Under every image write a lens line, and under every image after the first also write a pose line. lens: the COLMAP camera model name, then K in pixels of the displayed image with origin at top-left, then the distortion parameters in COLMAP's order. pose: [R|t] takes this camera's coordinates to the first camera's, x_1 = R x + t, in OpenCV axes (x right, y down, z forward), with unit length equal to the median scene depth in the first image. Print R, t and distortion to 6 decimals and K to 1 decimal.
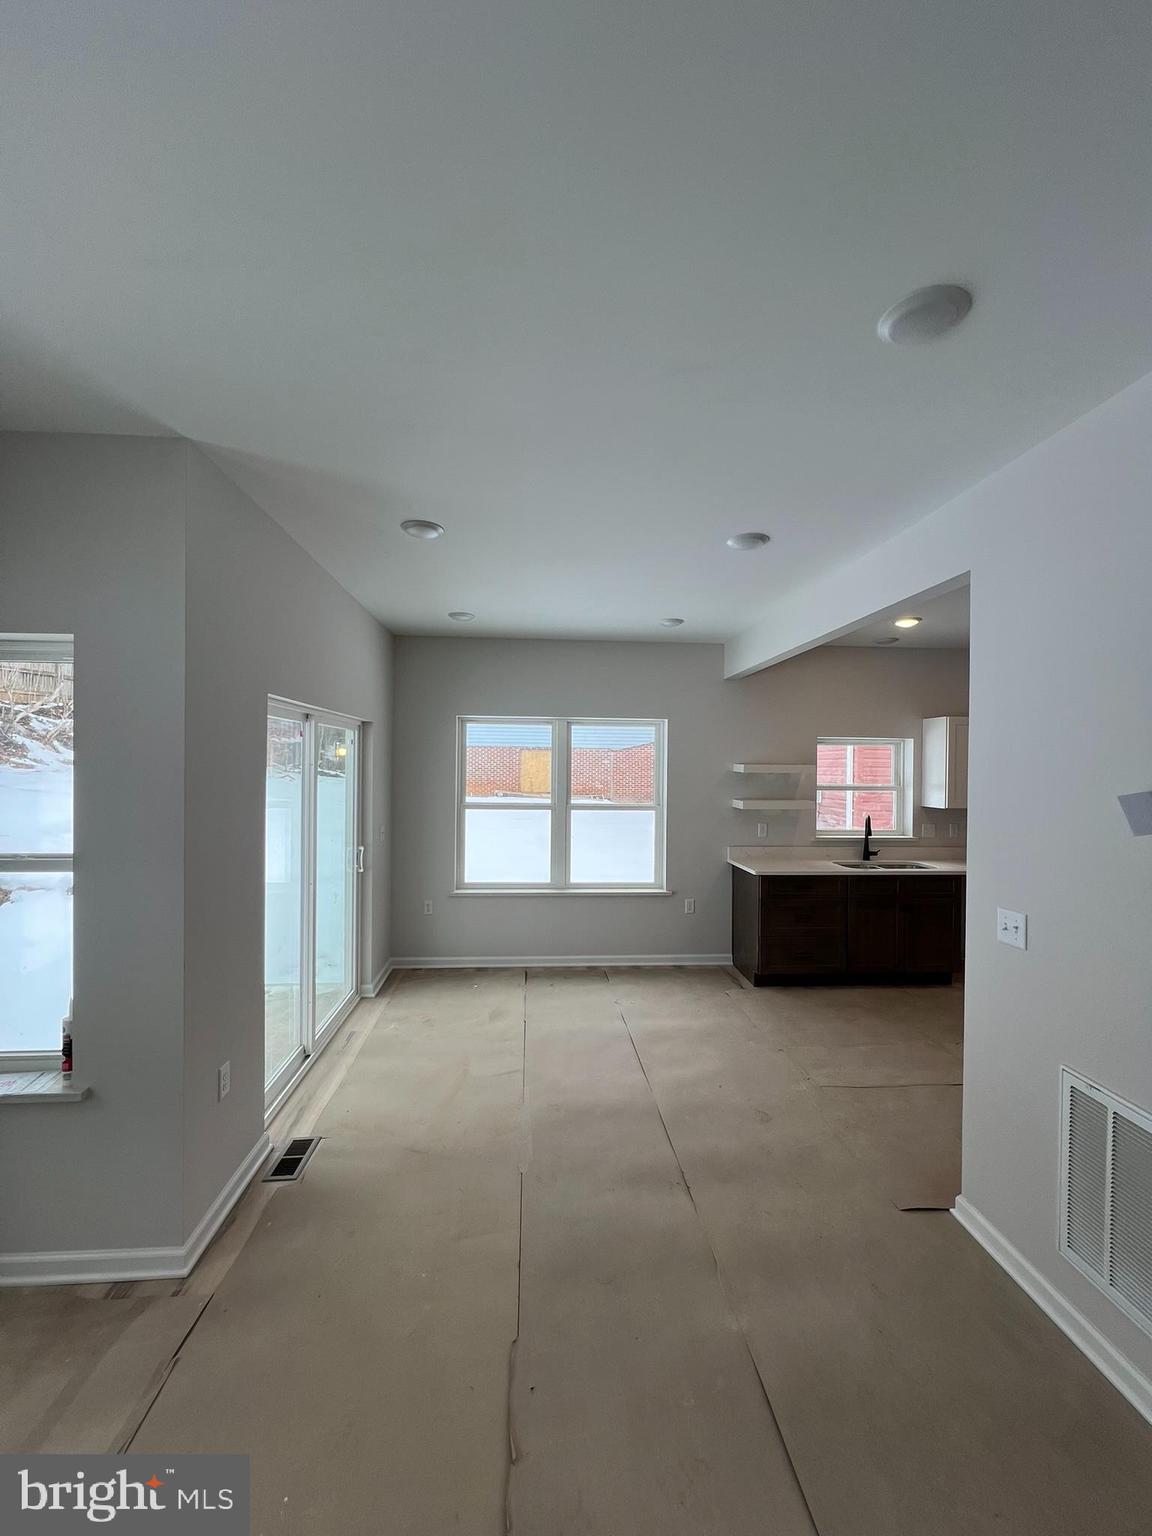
lens RADIAL K [[610.7, 0, 575.7], [0, 610.7, 769.7], [0, 0, 1]] dist [0.000454, -0.000016]
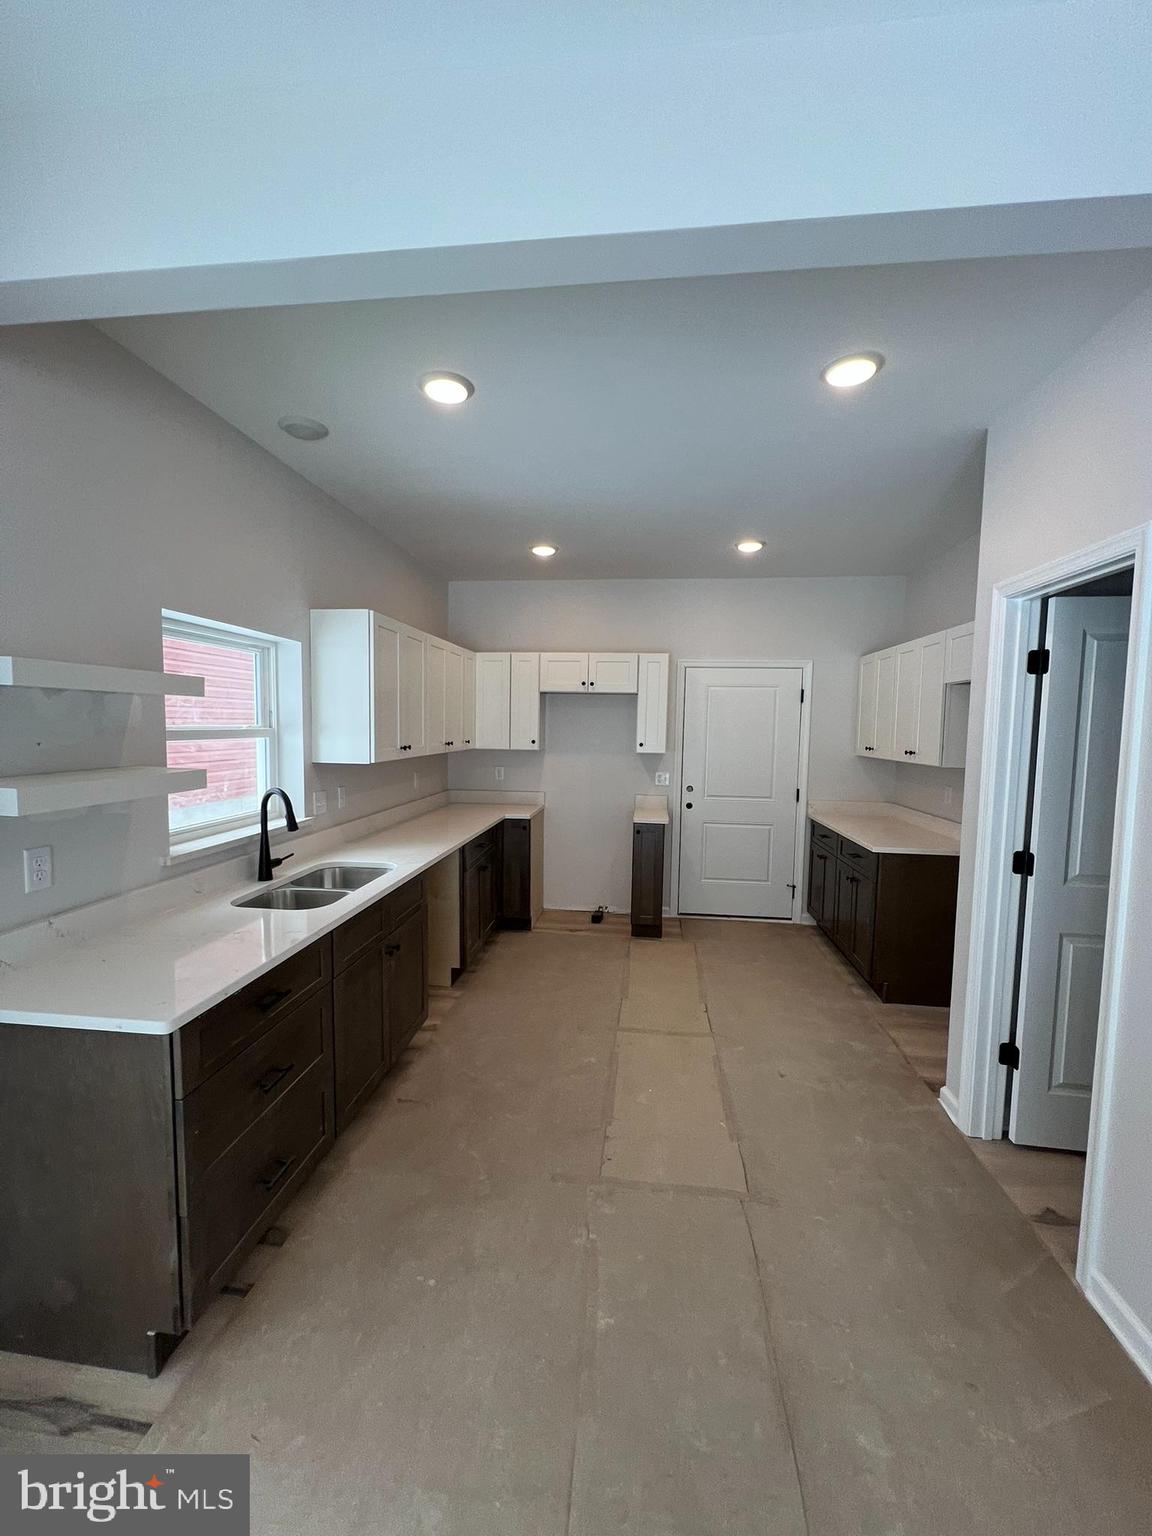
lens RADIAL K [[610.7, 0, 576.7], [0, 610.7, 773.8], [0, 0, 1]] dist [0.000454, -0.000016]
pose [[0.199675, -0.090594, 0.975665, 0.051245], [-0.008925, 0.995507, 0.094263, 0.014269], [-0.979821, -0.027530, 0.197970, 0.644169]]
